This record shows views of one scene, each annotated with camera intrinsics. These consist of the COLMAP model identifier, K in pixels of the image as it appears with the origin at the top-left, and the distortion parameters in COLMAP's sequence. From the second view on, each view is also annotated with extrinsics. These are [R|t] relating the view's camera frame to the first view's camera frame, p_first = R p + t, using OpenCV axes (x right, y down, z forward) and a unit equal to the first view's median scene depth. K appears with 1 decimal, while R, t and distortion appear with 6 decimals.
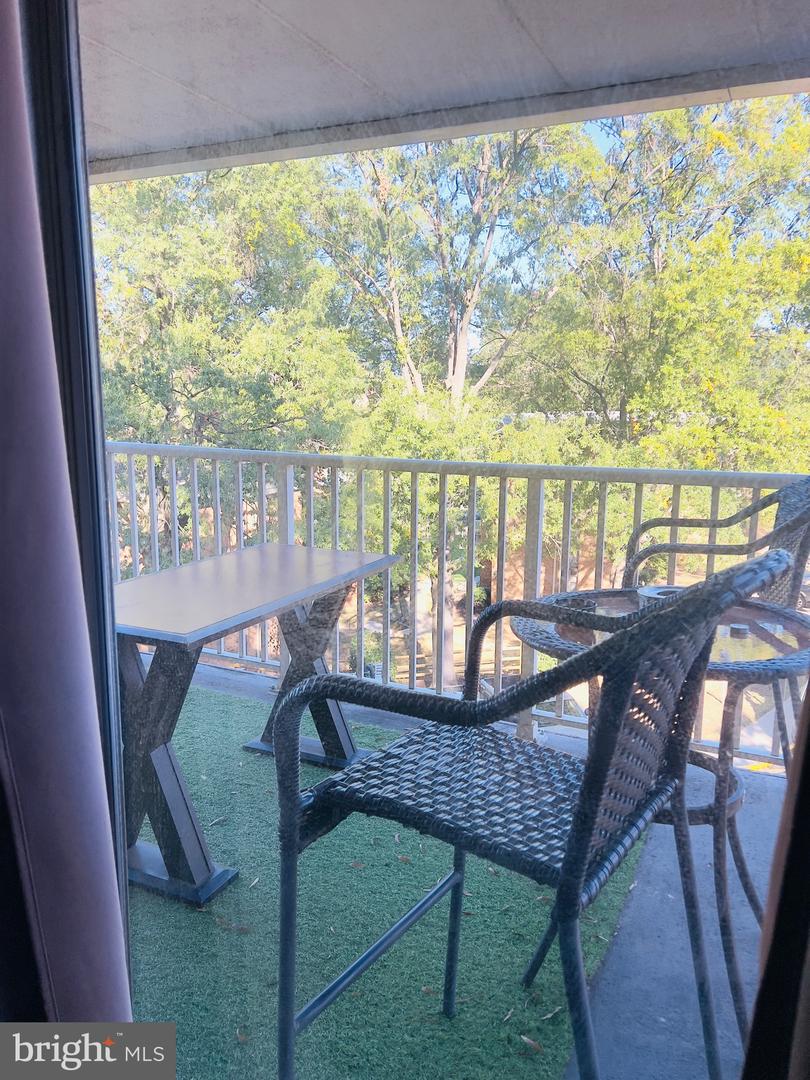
lens RADIAL K [[831.6, 0, 405.0], [0, 831.6, 540.0], [0, 0, 1]] dist [0.002473, -0.000779]
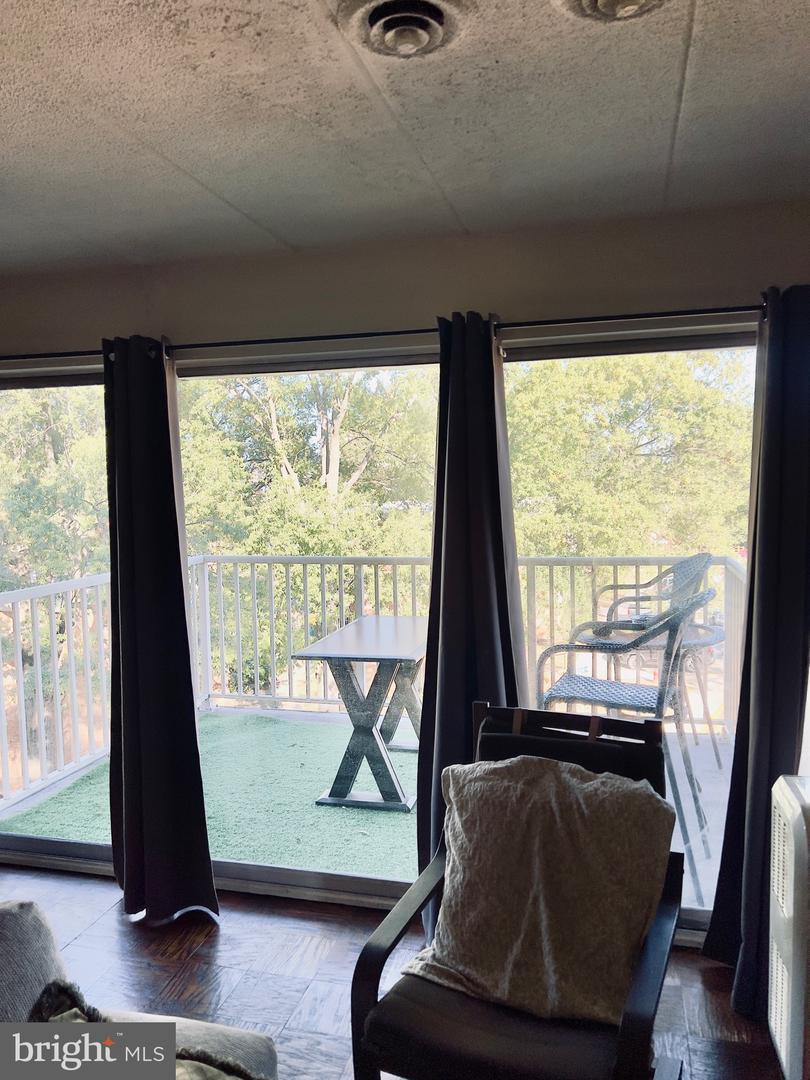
lens RADIAL K [[831.6, 0, 405.0], [0, 831.6, 540.0], [0, 0, 1]] dist [0.002473, -0.000779]
pose [[0.981887, -0.043402, 0.184428, -0.060060], [0.062748, 0.992968, -0.100389, 0.004116], [-0.178774, 0.110144, 0.977706, -0.093697]]
